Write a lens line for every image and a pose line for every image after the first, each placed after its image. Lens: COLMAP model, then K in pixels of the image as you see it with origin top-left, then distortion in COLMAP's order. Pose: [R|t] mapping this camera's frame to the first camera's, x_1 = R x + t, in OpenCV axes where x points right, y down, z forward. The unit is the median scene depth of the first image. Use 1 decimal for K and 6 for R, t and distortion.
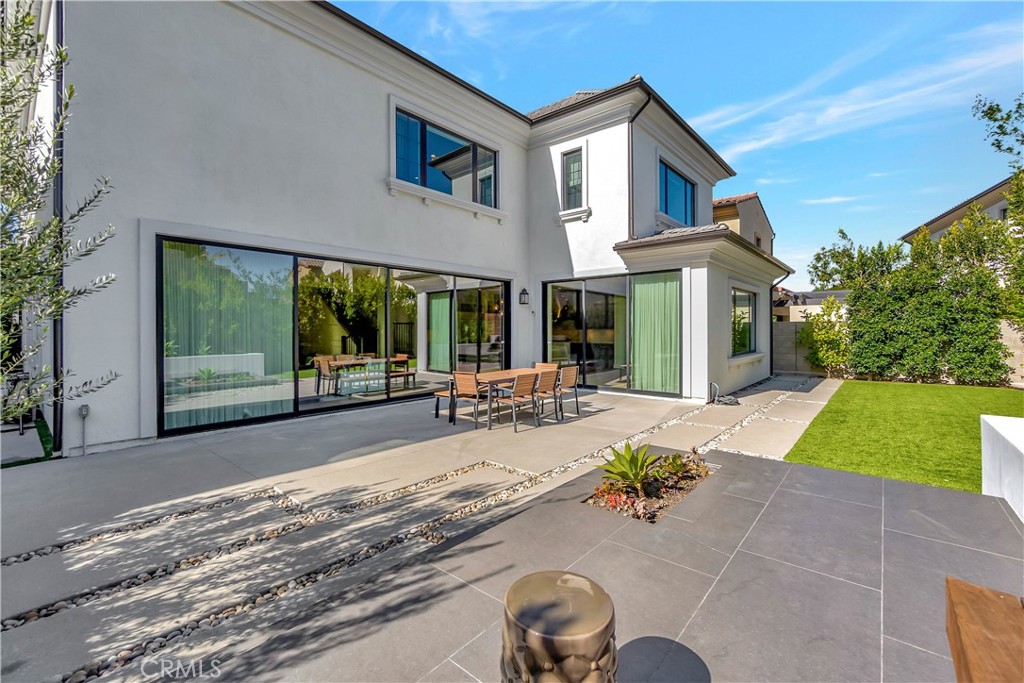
lens RADIAL K [[439.7, 0, 514.2], [0, 439.7, 336.8], [0, 0, 1]] dist [-0.008059, 0.000045]
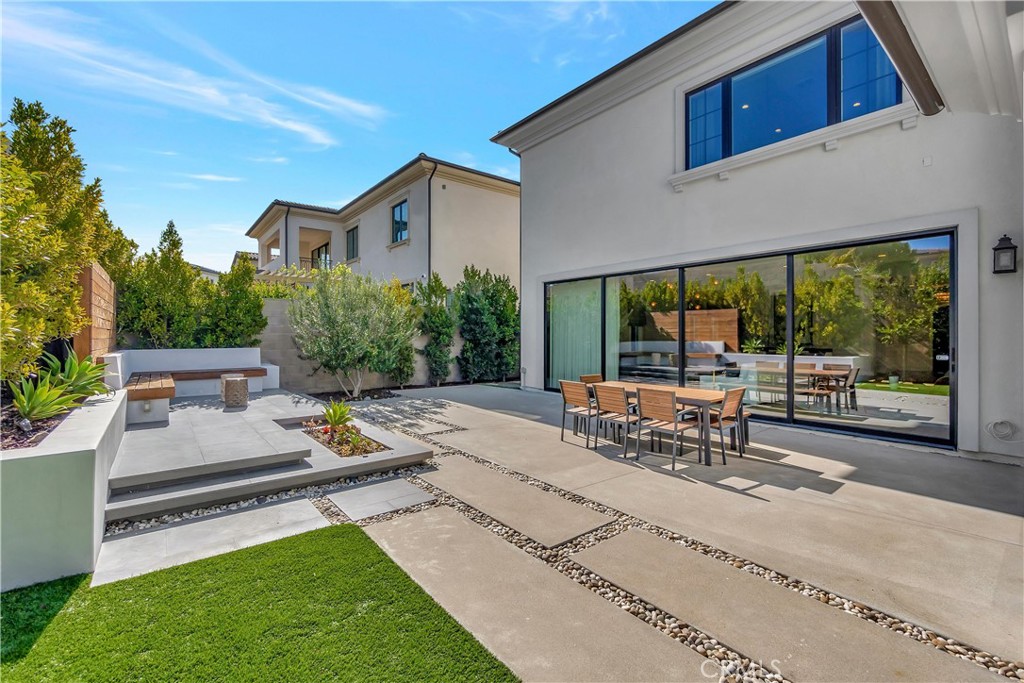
lens RADIAL K [[439.7, 0, 514.0], [0, 439.7, 335.7], [0, 0, 1]] dist [-0.008059, 0.000045]
pose [[-0.182275, 0.003401, -0.983242, 0.704447], [-0.003952, 0.999983, 0.004191, -0.012417], [0.983240, 0.004650, -0.182258, 0.802023]]
